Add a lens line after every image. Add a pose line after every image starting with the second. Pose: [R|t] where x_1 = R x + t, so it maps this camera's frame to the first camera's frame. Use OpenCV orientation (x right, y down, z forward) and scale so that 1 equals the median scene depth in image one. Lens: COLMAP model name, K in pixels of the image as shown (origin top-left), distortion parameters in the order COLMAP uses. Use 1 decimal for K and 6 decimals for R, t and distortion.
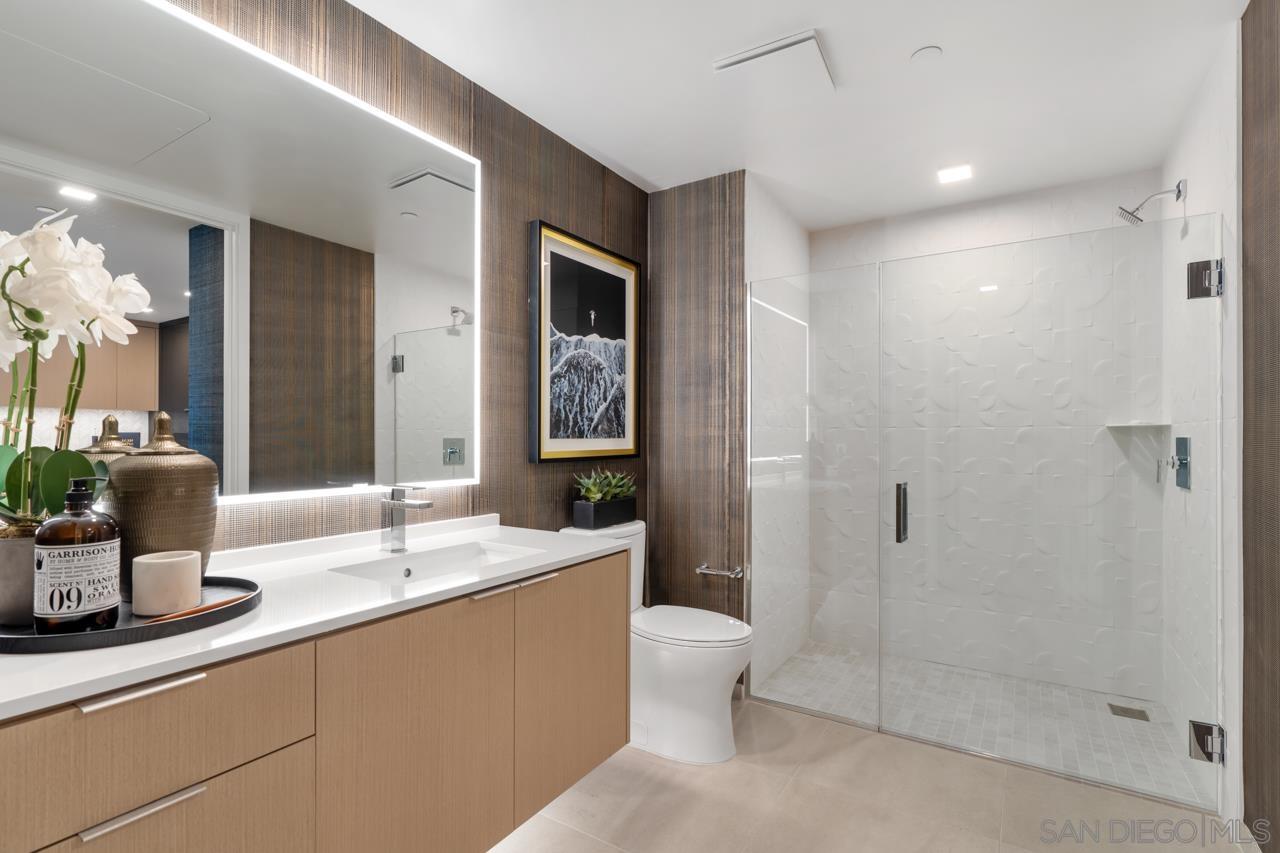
lens RADIAL K [[606.8, 0, 638.6], [0, 606.8, 423.6], [0, 0, 1]] dist [-0.011967, 0.005795]
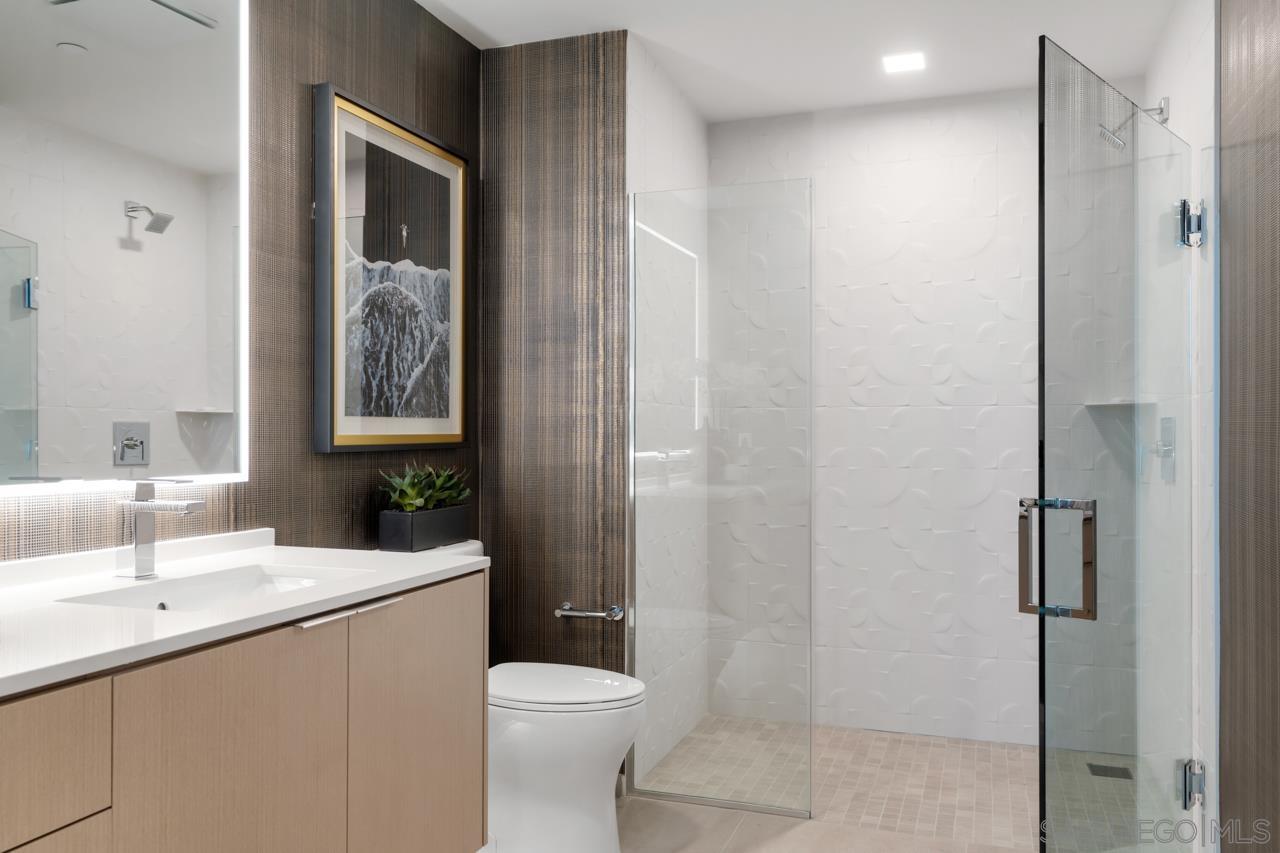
lens RADIAL K [[1010.8, 0, 641.5], [0, 1010.8, 399.3], [0, 0, 1]] dist [0.004285, 0.001953]
pose [[0.971414, 0.008081, 0.237256, -0.081051], [-0.005357, 0.999912, -0.012126, 0.015745], [-0.237333, 0.010508, 0.971372, -0.124415]]
